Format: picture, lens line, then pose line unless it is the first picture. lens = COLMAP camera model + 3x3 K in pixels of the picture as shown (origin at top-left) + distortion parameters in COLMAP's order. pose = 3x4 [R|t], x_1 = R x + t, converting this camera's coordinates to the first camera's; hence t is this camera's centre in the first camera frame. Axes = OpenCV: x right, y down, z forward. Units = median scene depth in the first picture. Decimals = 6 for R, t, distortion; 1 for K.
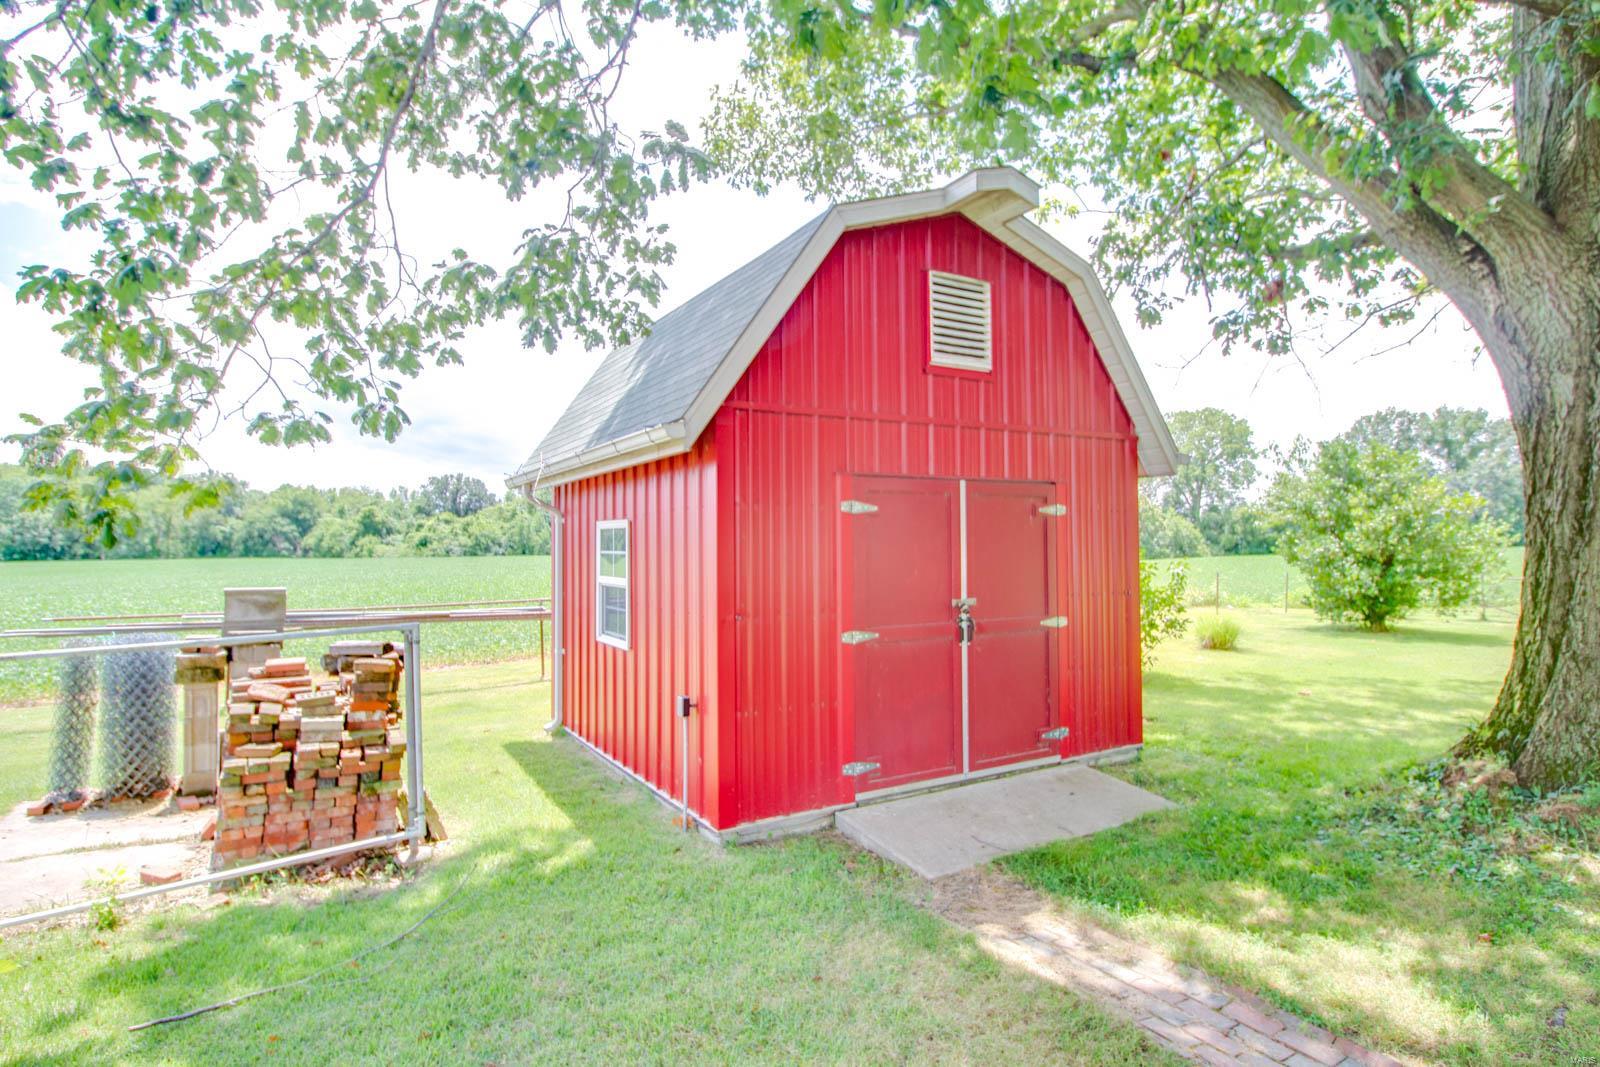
lens RADIAL K [[822.8, 0, 794.3], [0, 822.8, 524.3], [0, 0, 1]] dist [-0.010920, -0.000490]
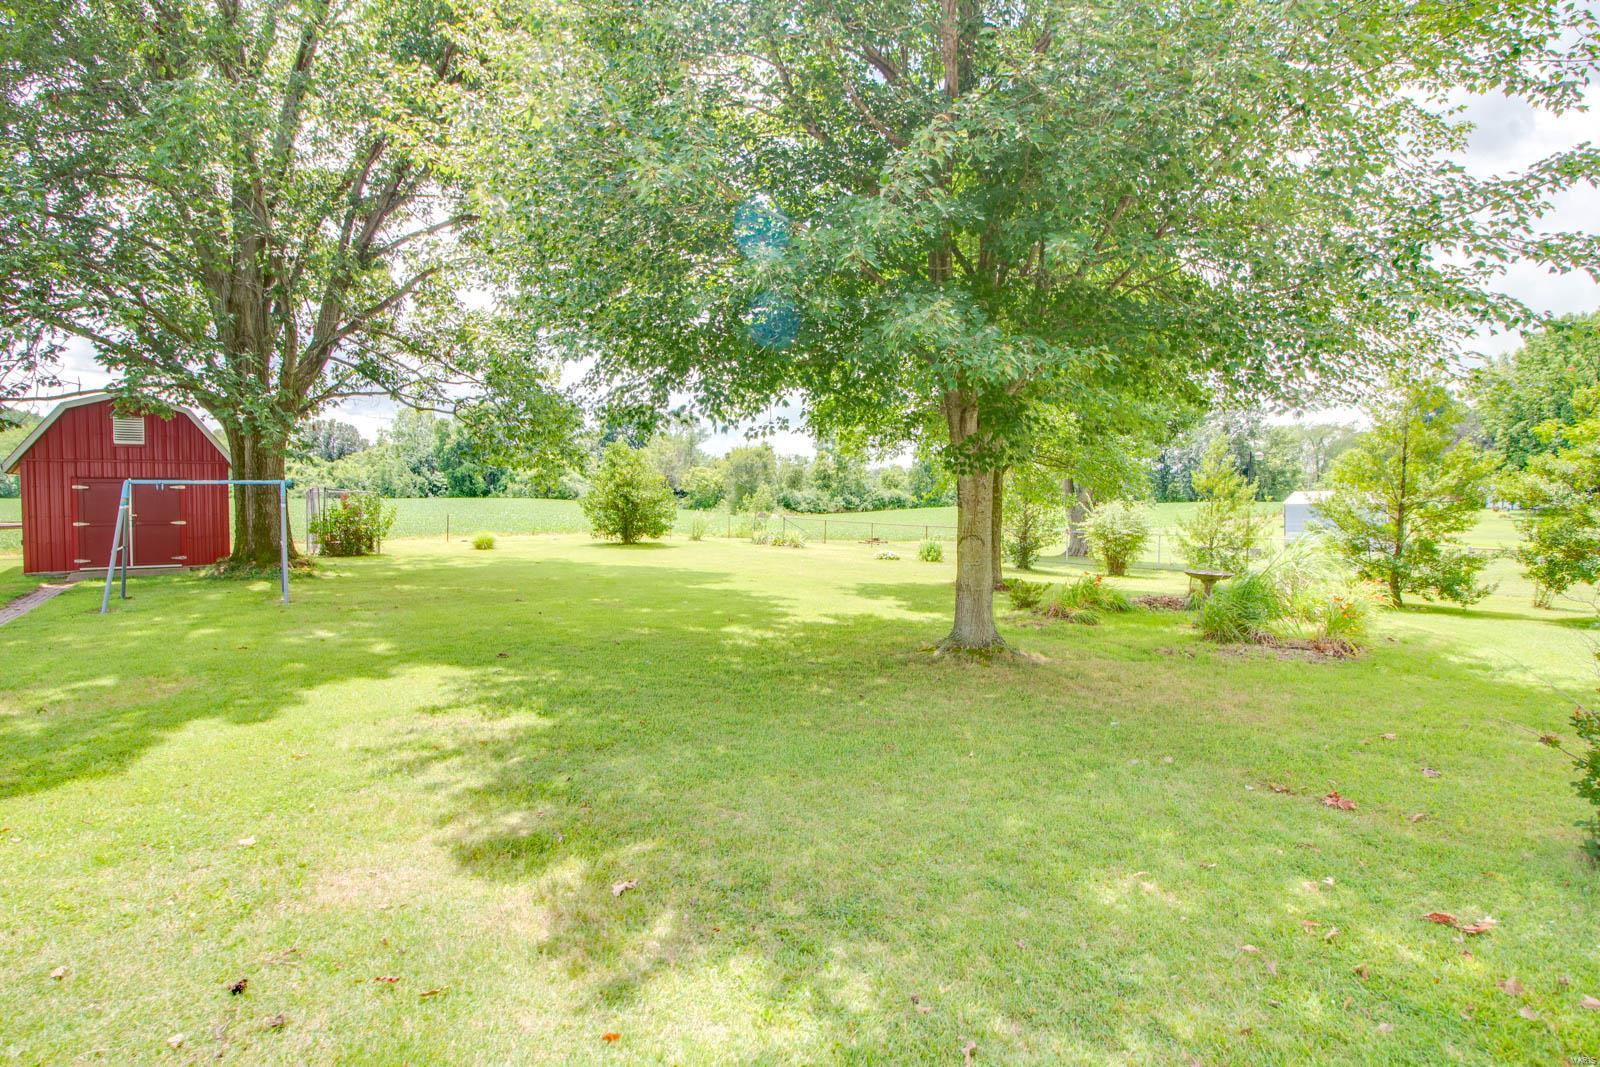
lens RADIAL K [[822.8, 0, 794.3], [0, 822.8, 524.3], [0, 0, 1]] dist [-0.010920, -0.000490]
pose [[0.997006, 0.005502, 0.077131, 1.560137], [-0.010711, 0.997677, 0.067275, -0.070791], [-0.076581, -0.067900, 0.994749, -1.476789]]
